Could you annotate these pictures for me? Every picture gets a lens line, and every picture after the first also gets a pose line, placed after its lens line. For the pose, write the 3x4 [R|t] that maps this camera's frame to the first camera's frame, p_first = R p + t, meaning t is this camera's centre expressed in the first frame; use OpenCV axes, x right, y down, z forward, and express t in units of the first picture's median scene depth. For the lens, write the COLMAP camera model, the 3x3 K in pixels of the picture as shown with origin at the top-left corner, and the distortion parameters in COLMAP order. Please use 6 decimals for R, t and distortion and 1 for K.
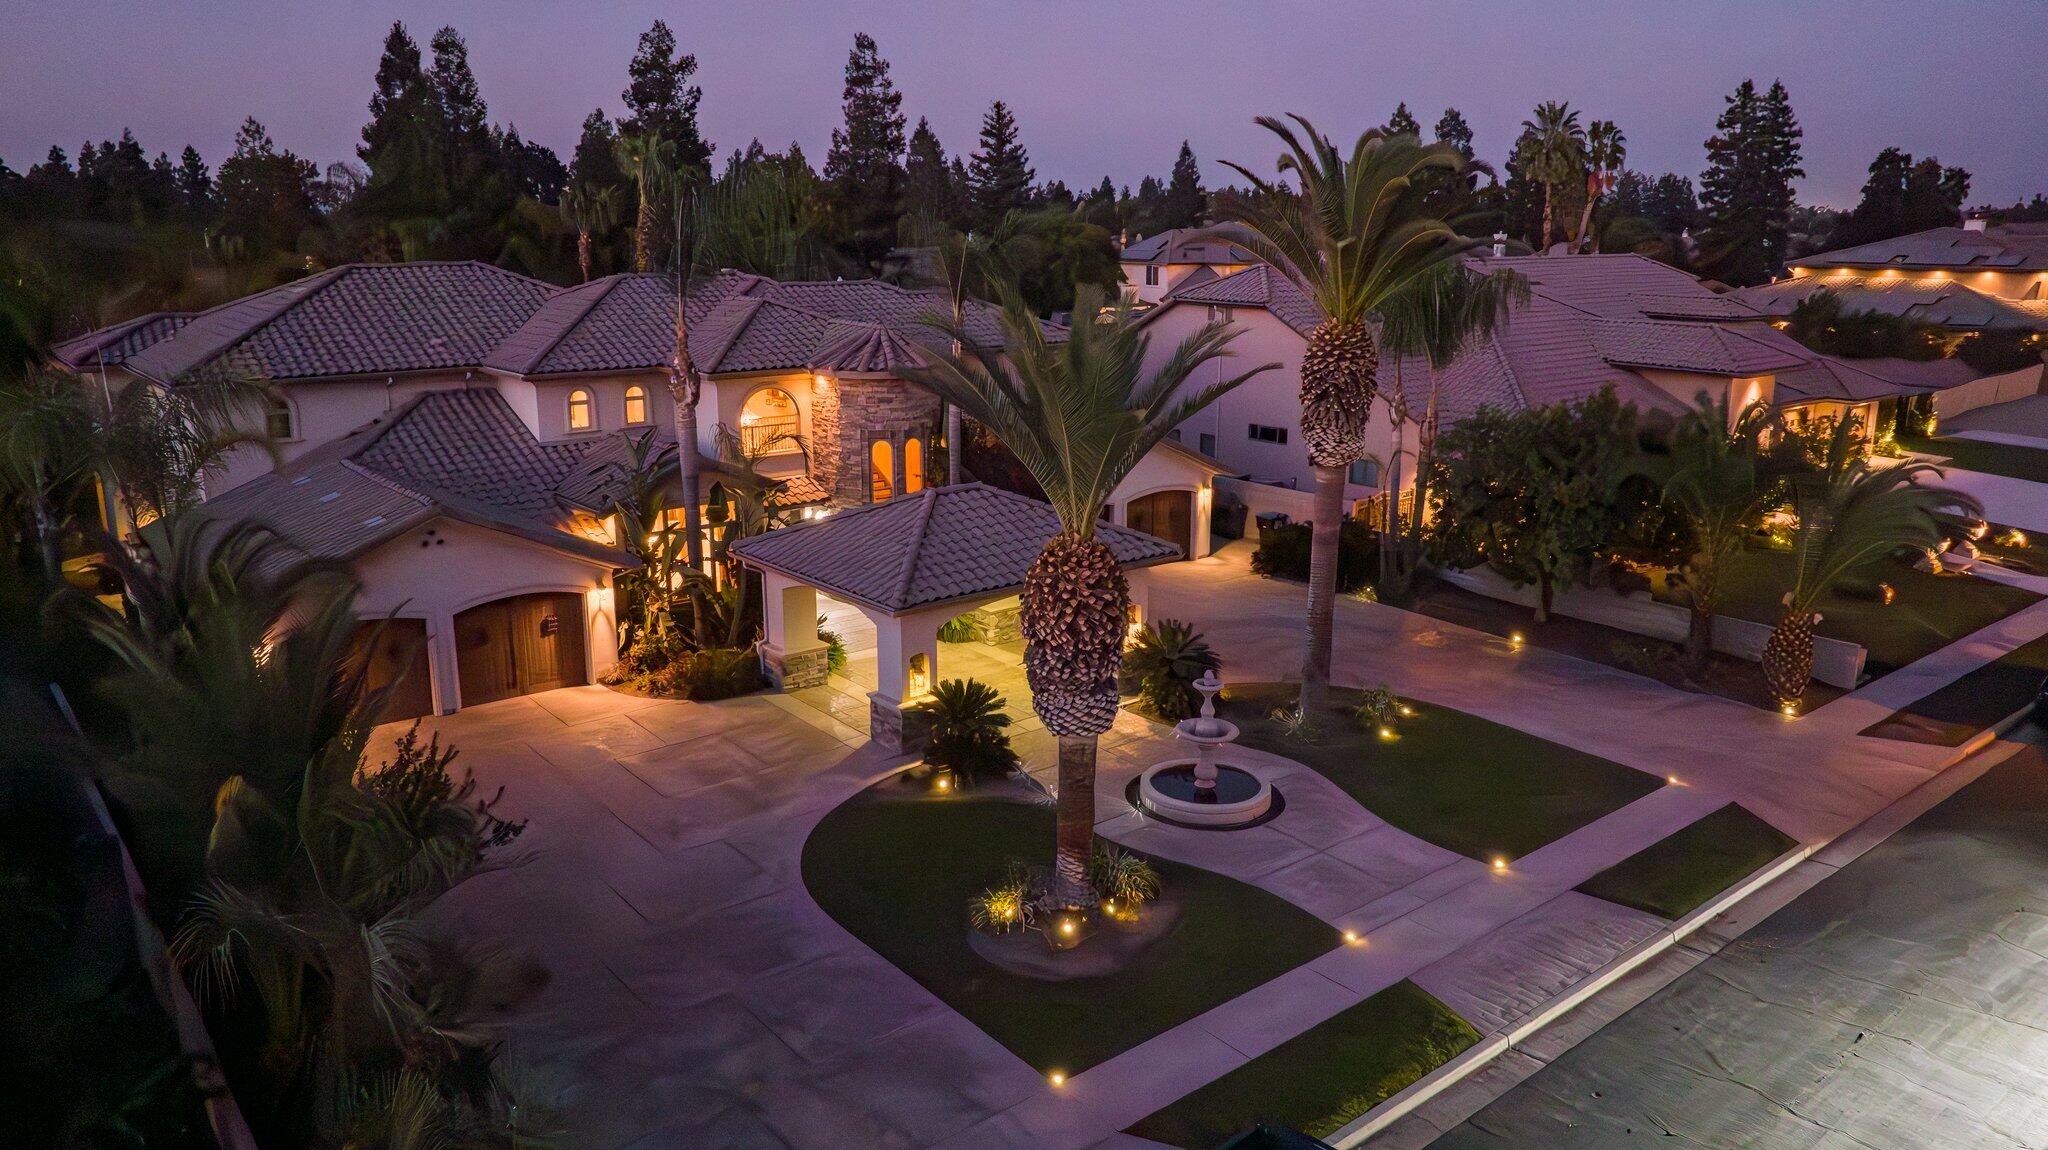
lens RADIAL K [[1435.8, 0, 1024.0], [0, 1435.8, 575.0], [0, 0, 1]] dist [-0.020892, 0.005696]
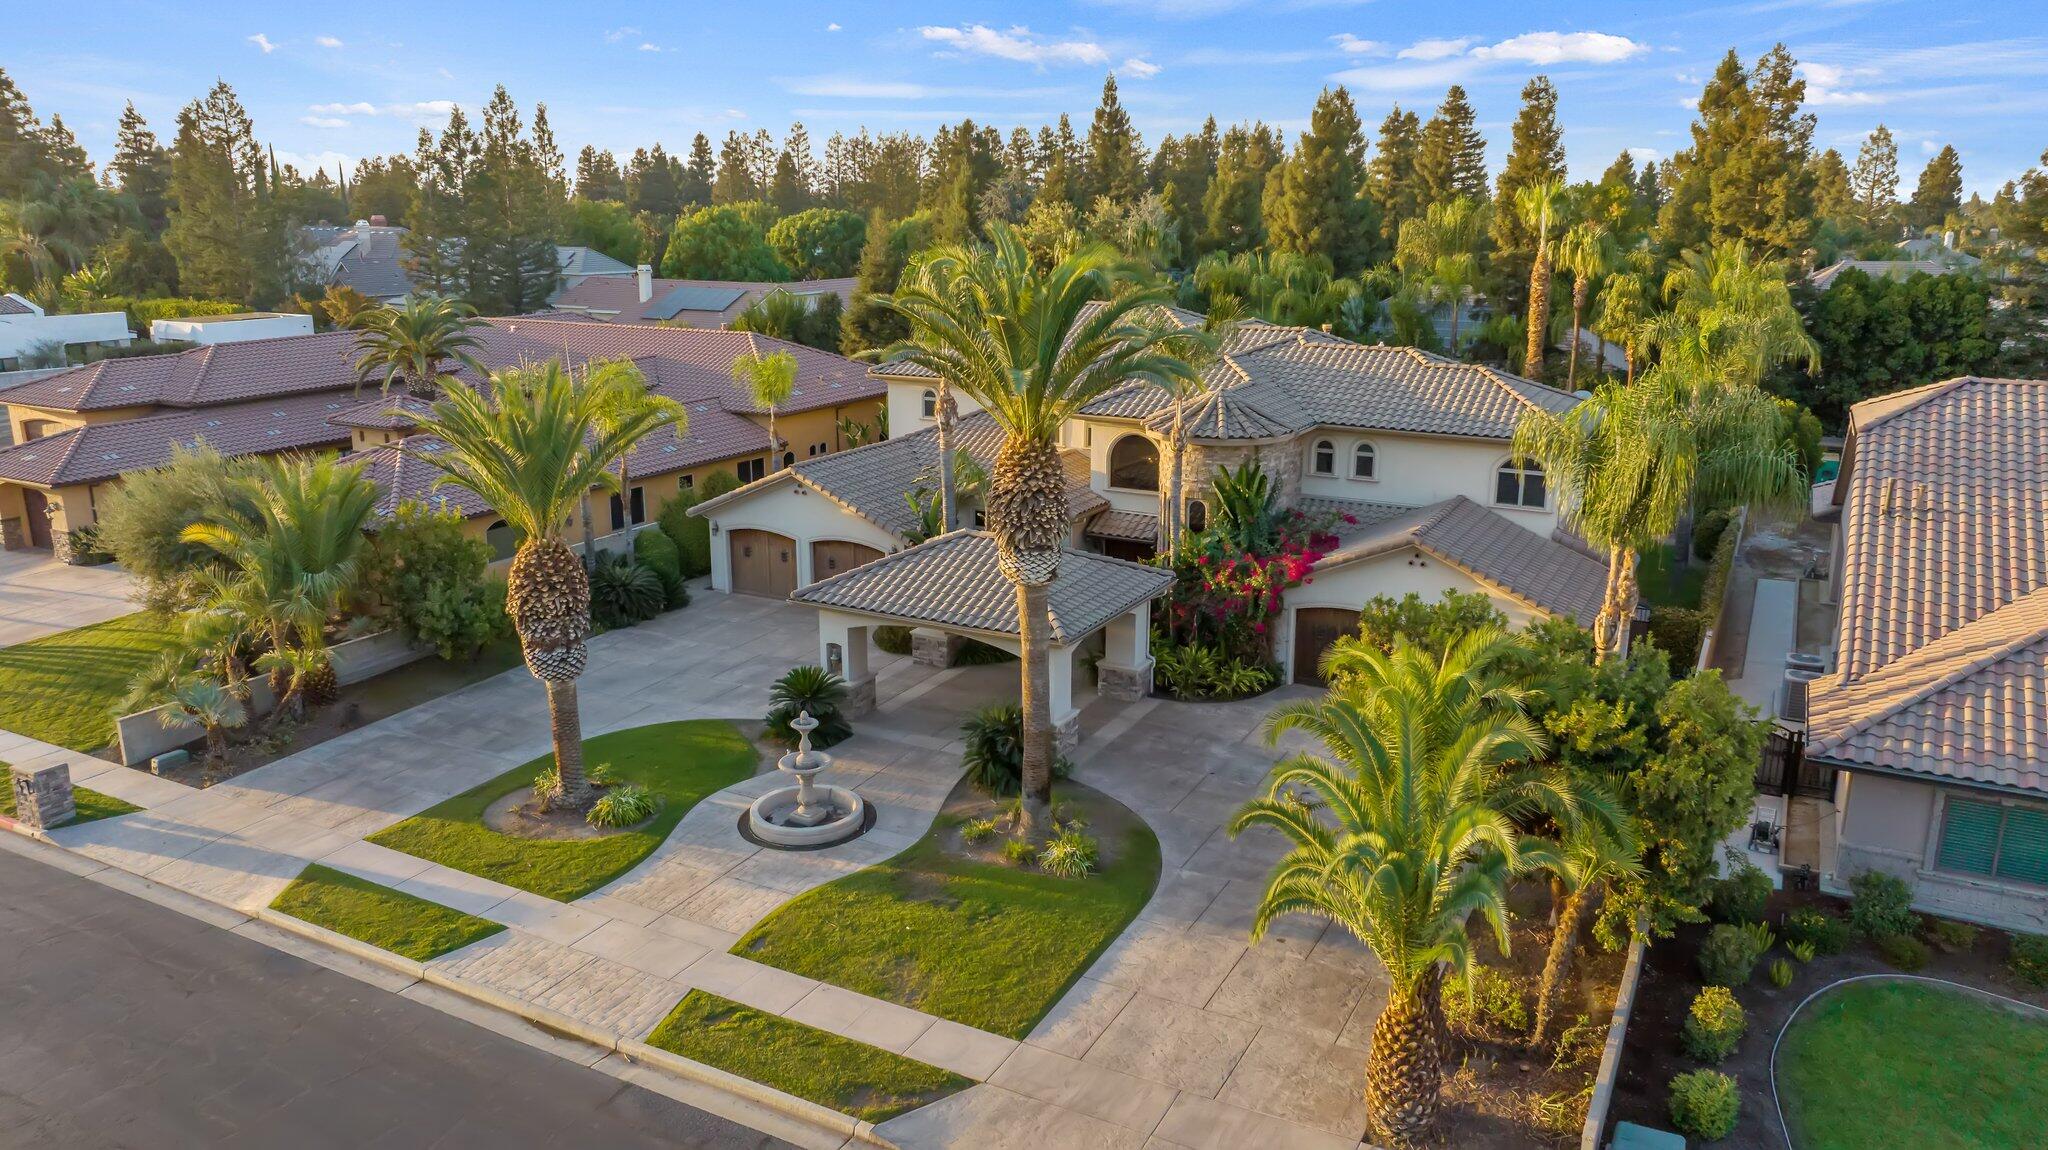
lens RADIAL K [[1420.7, 0, 1024.0], [0, 1420.7, 575.0], [0, 0, 1]] dist [-0.021046, -0.004722]
pose [[0.387958, 0.234414, -0.891369, 0.788405], [-0.226056, 0.961777, 0.154542, -0.168908], [0.893525, 0.141544, 0.426119, 0.434874]]
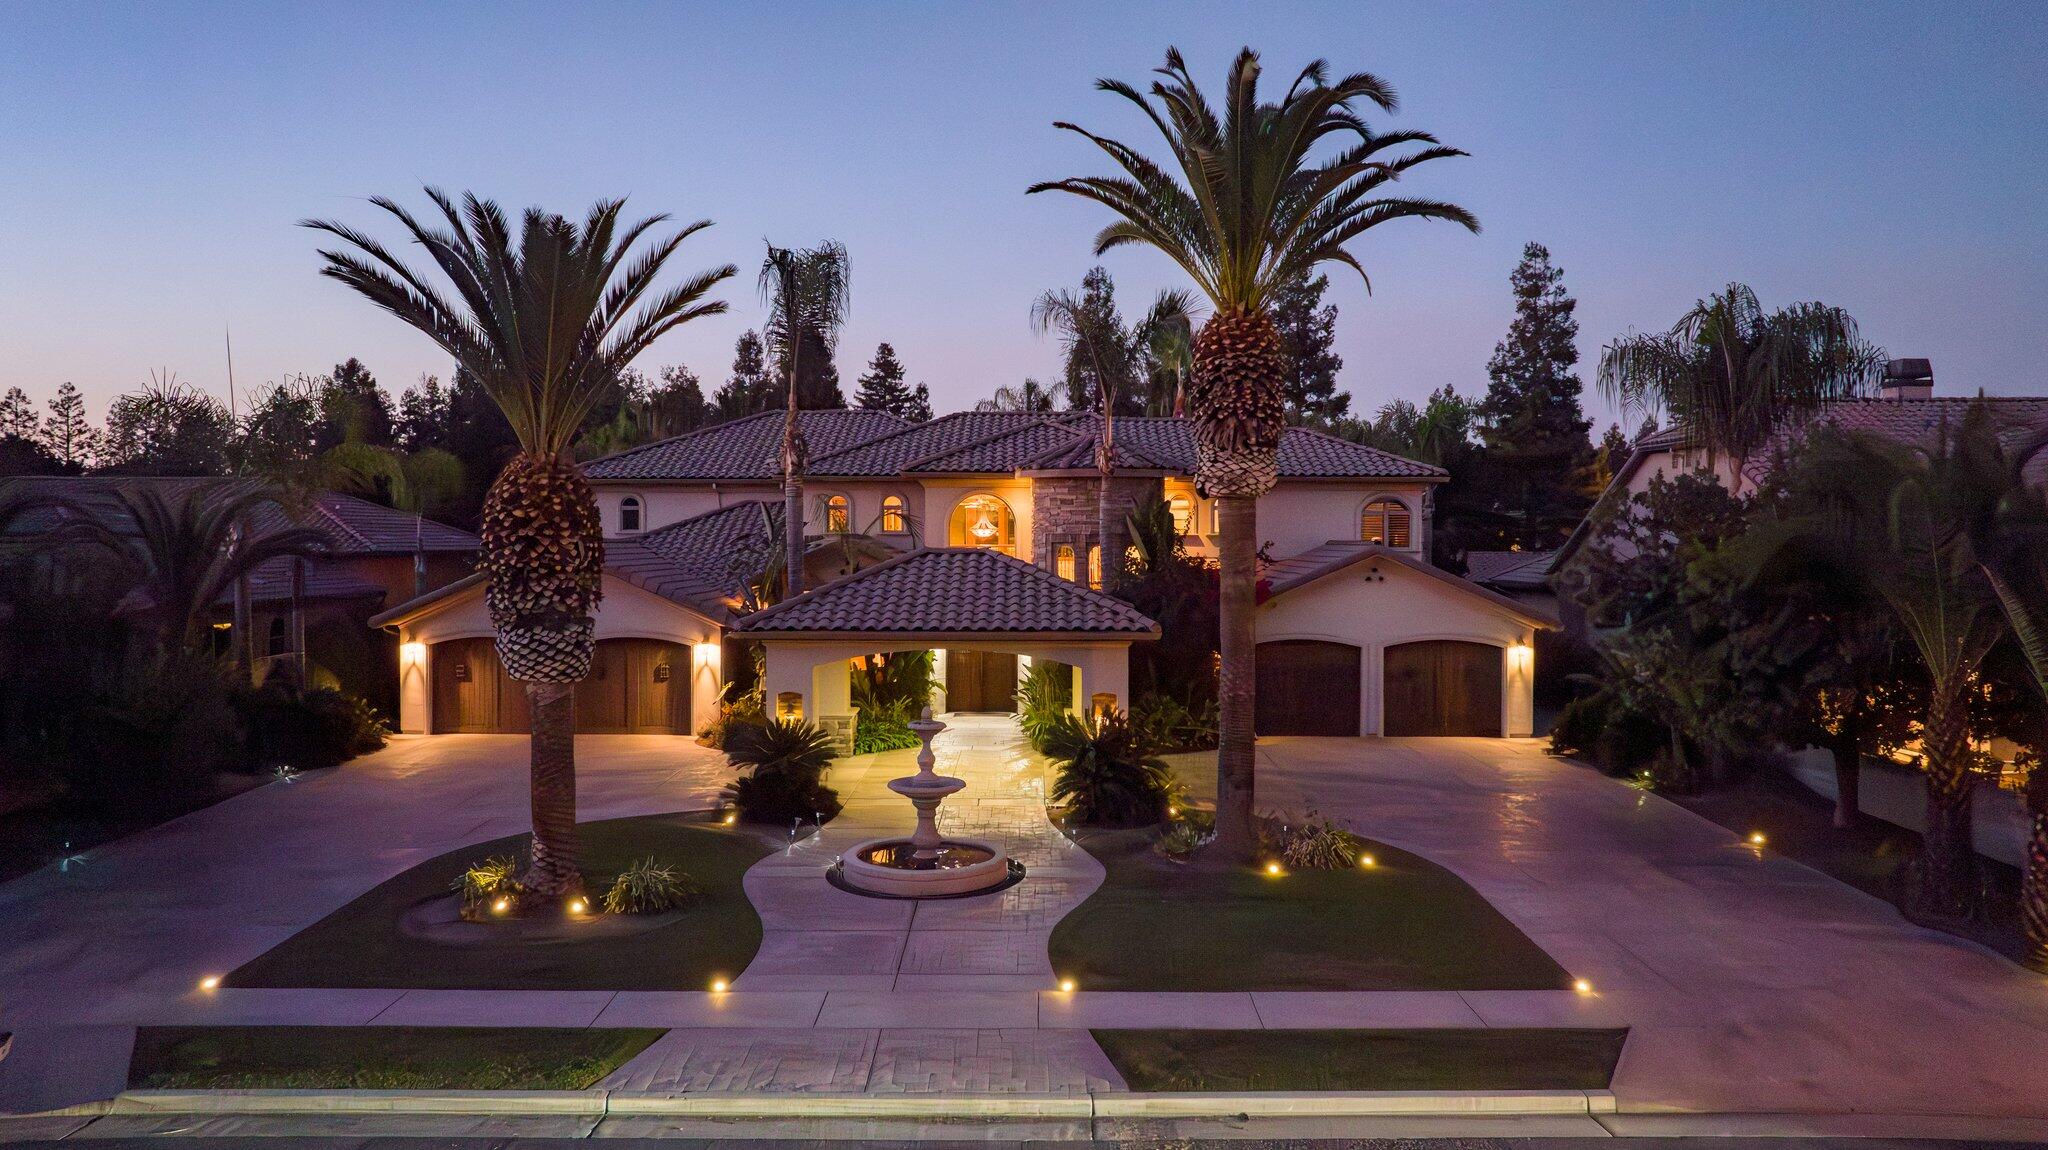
lens RADIAL K [[1435.8, 0, 1024.0], [0, 1435.8, 575.0], [0, 0, 1]] dist [-0.020892, 0.005696]
pose [[0.775116, 0.018943, -0.631535, 0.452912], [-0.155558, 0.974504, -0.161693, 0.077196], [0.612370, 0.223571, 0.758300, 0.265930]]
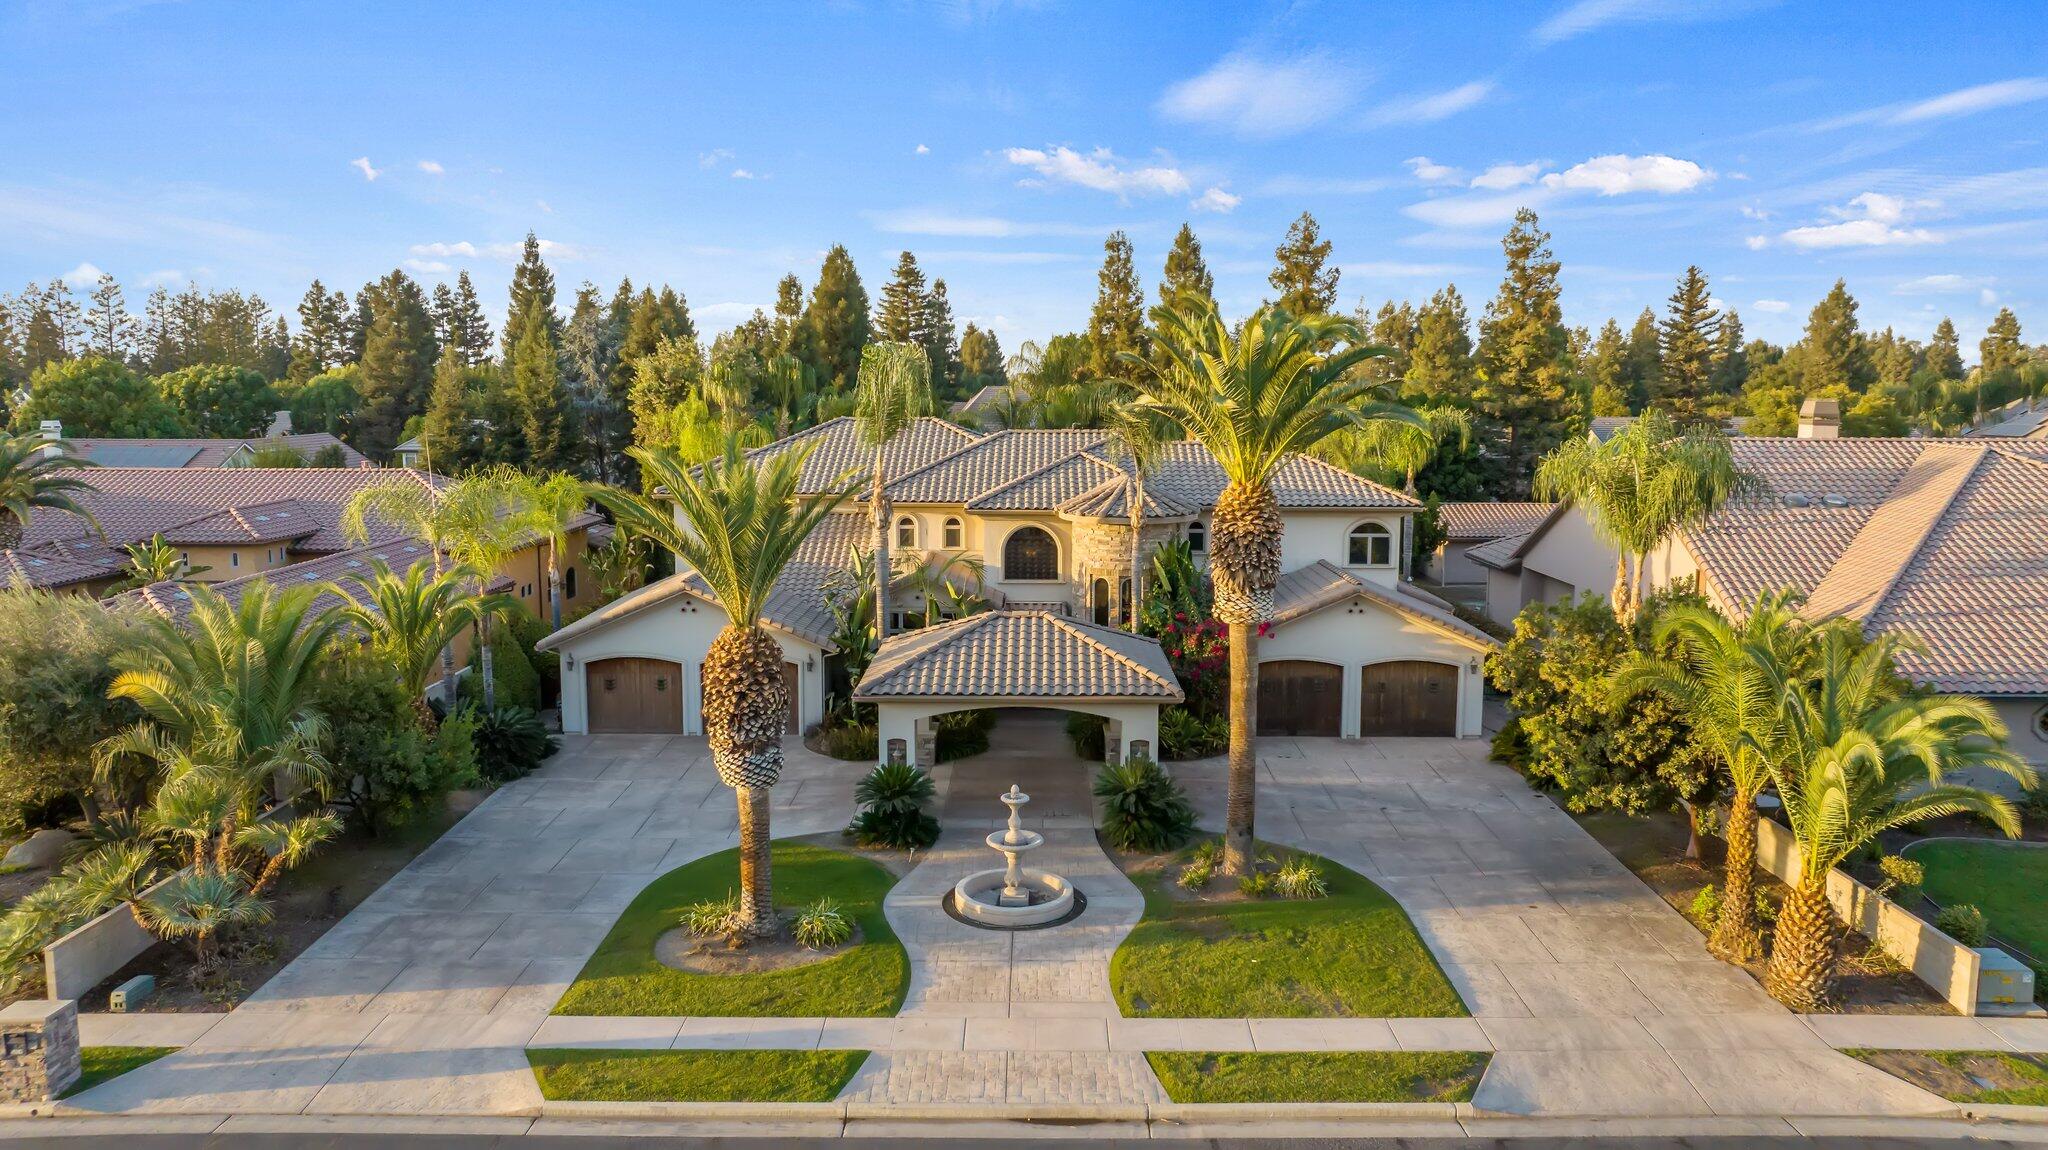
lens RADIAL K [[1428.9, 0, 1024.0], [0, 1428.9, 575.0], [0, 0, 1]] dist [-0.015478, -0.008698]
pose [[0.772654, 0.086459, -0.628912, 0.540839], [-0.156260, 0.986104, -0.056411, -0.021386], [0.615296, 0.141860, 0.775427, 0.082070]]
